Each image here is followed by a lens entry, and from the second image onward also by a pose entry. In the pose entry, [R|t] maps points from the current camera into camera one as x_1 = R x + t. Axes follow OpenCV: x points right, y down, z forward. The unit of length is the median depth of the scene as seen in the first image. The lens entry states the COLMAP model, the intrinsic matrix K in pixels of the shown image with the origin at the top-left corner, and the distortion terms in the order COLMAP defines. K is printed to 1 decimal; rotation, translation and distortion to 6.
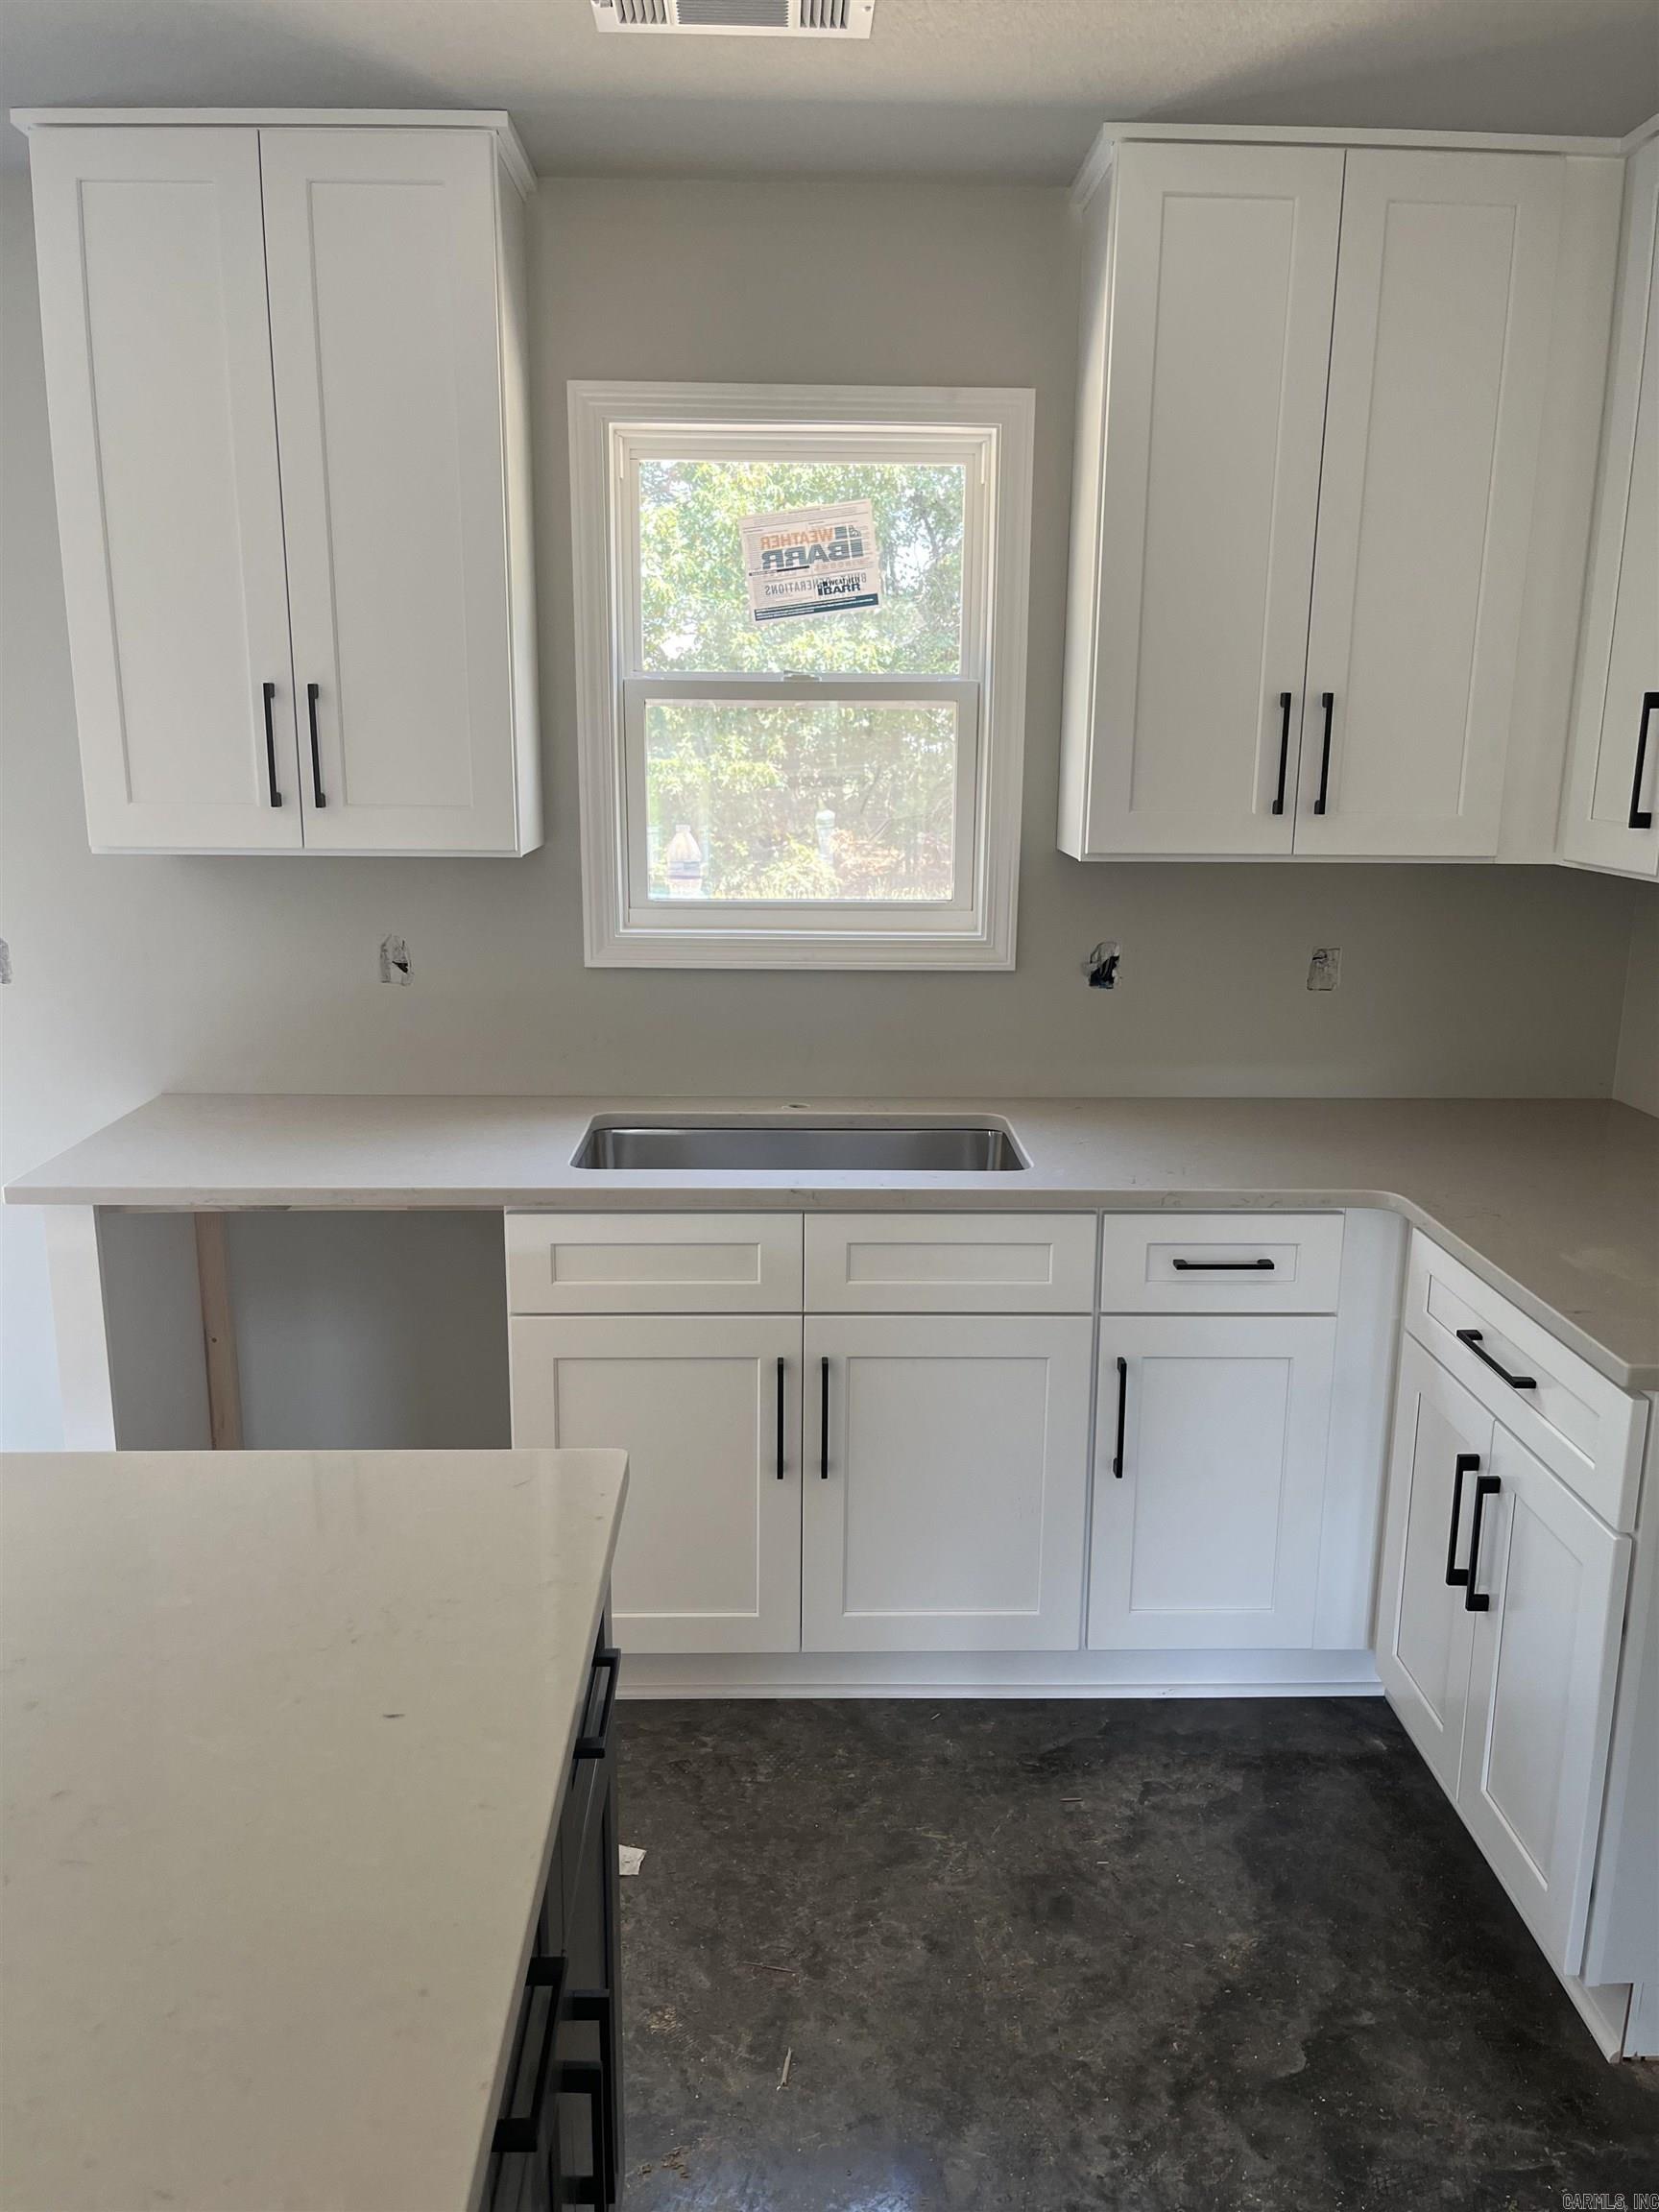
lens RADIAL K [[1703.5, 0, 846.4], [0, 1703.5, 1122.3], [0, 0, 1]] dist [0.006612, -0.013426]
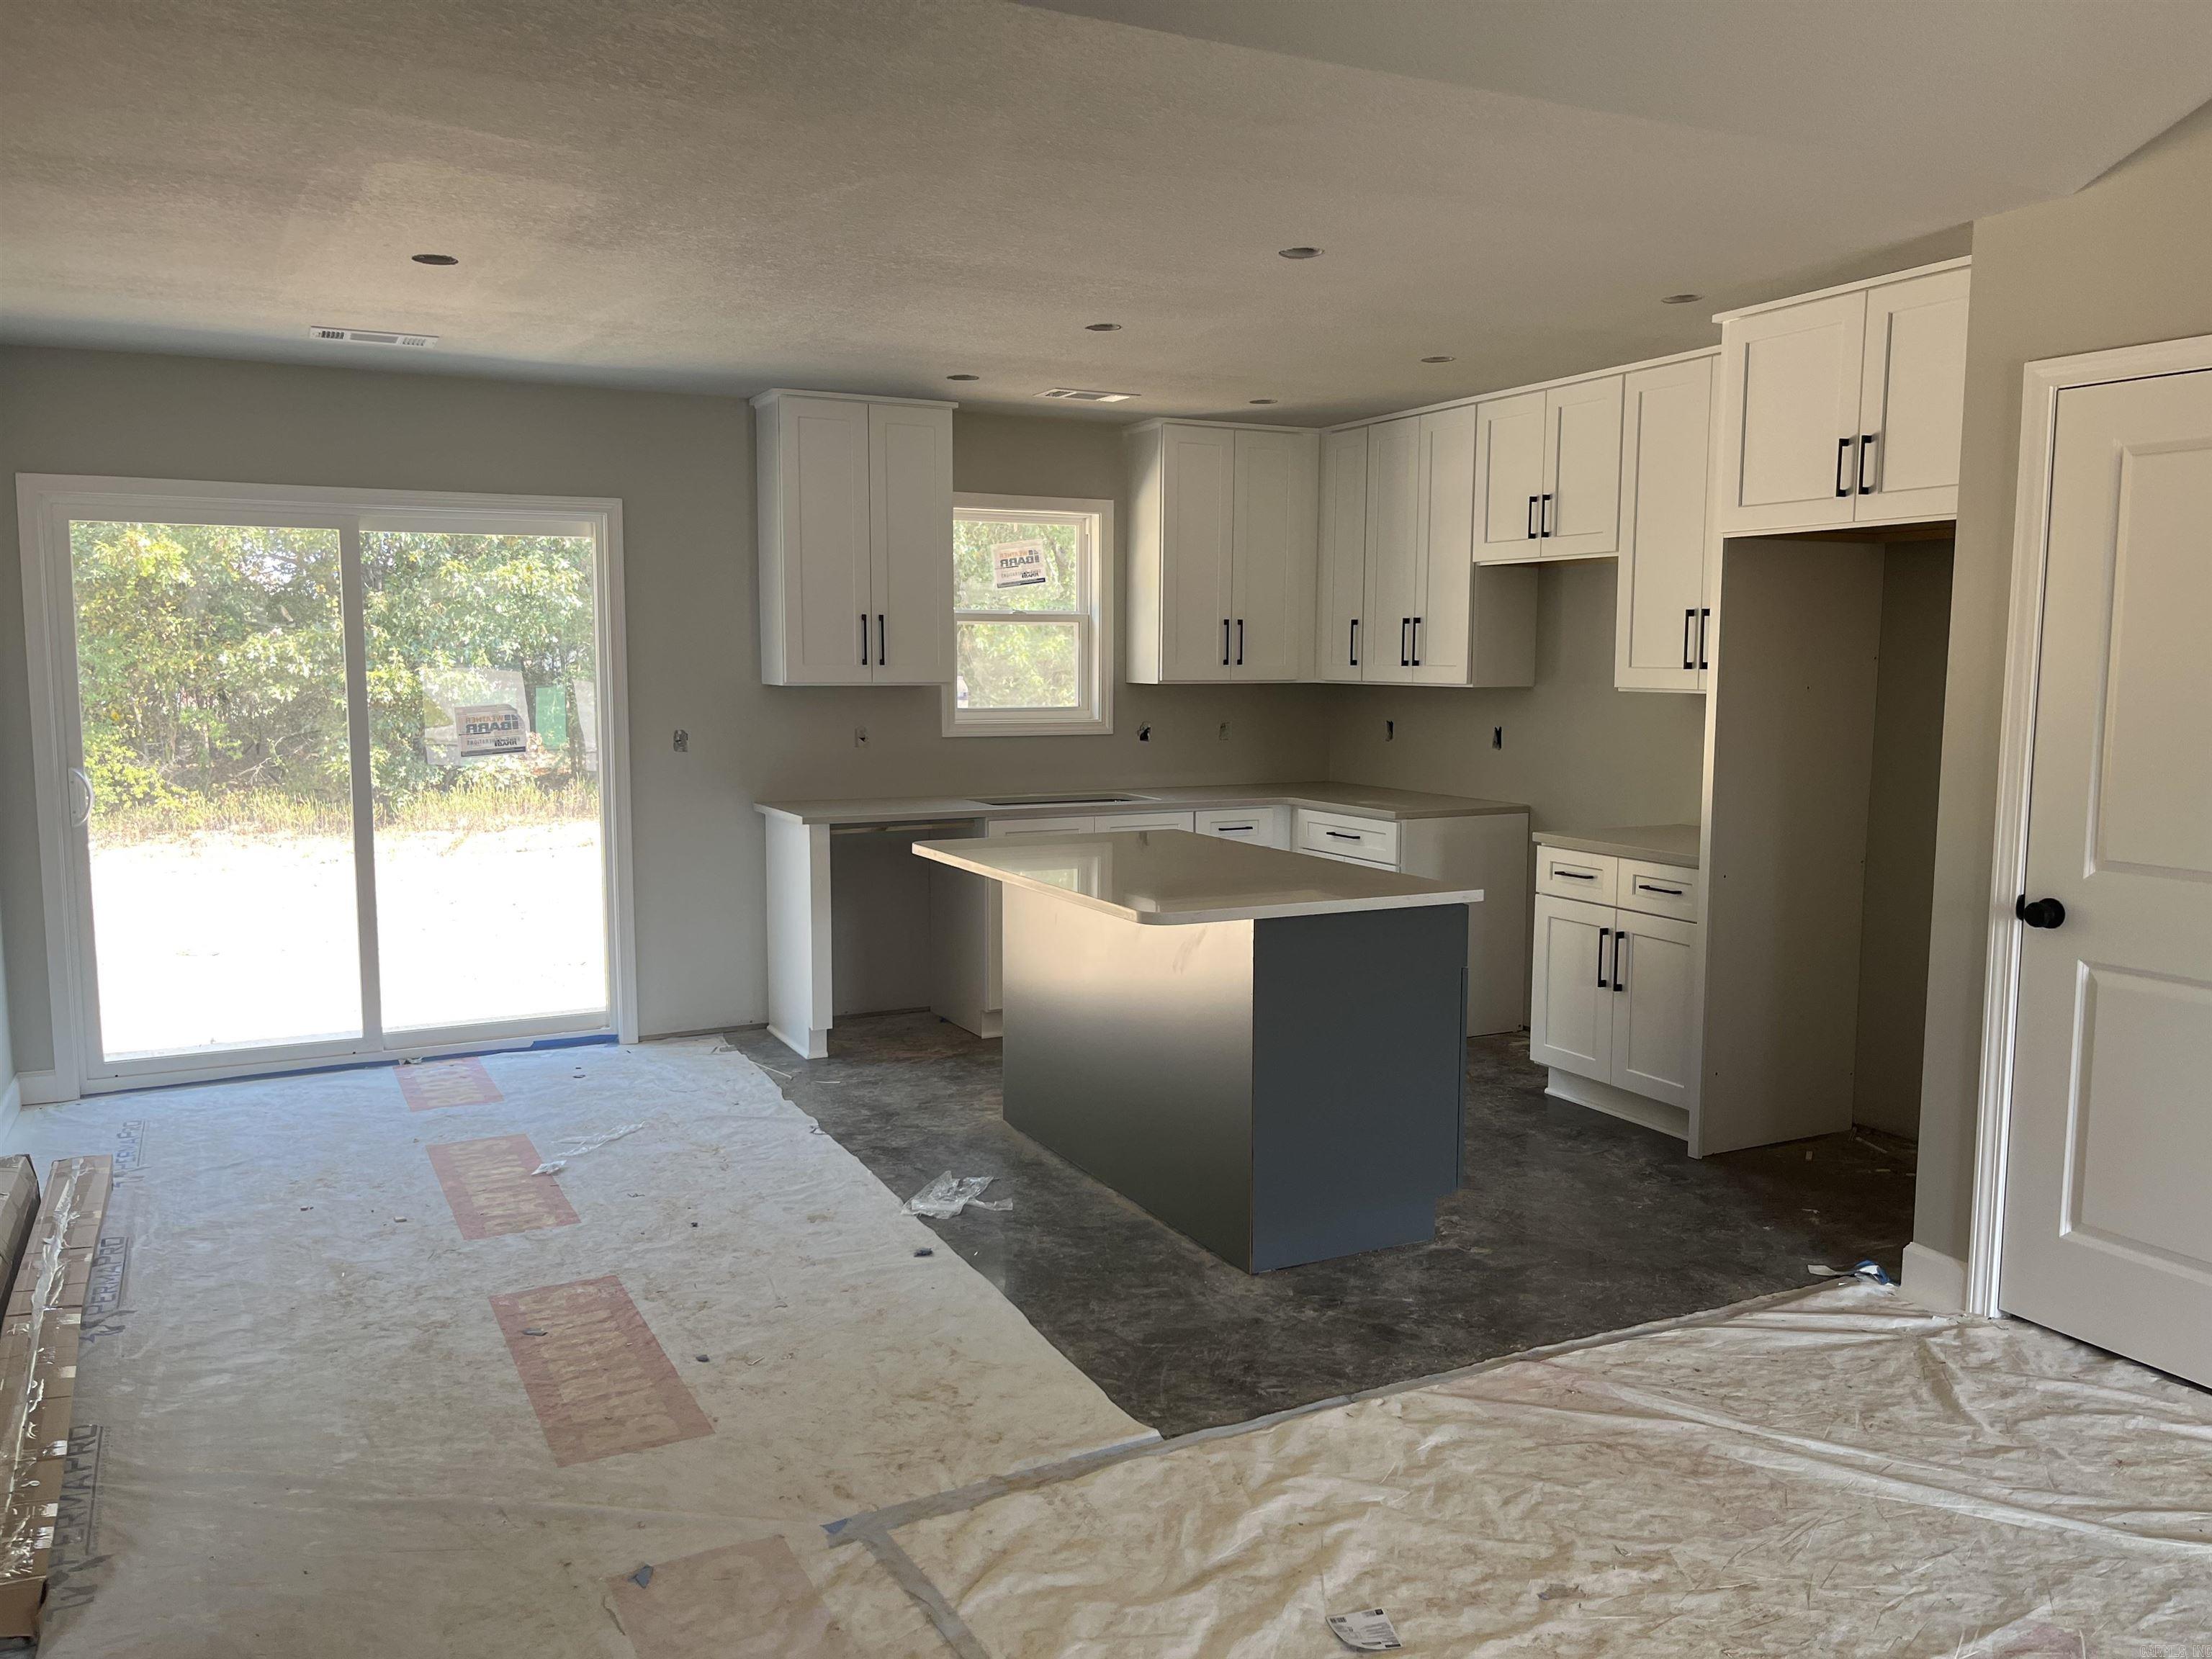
lens RADIAL K [[1703.5, 0, 1110.4], [0, 1703.5, 833.6], [0, 0, 1]] dist [0.006612, -0.013426]
pose [[0.904745, -0.050075, 0.423000, -0.921155], [0.099666, 0.990386, -0.095931, 0.277373], [-0.414129, 0.128952, 0.901037, -1.121239]]
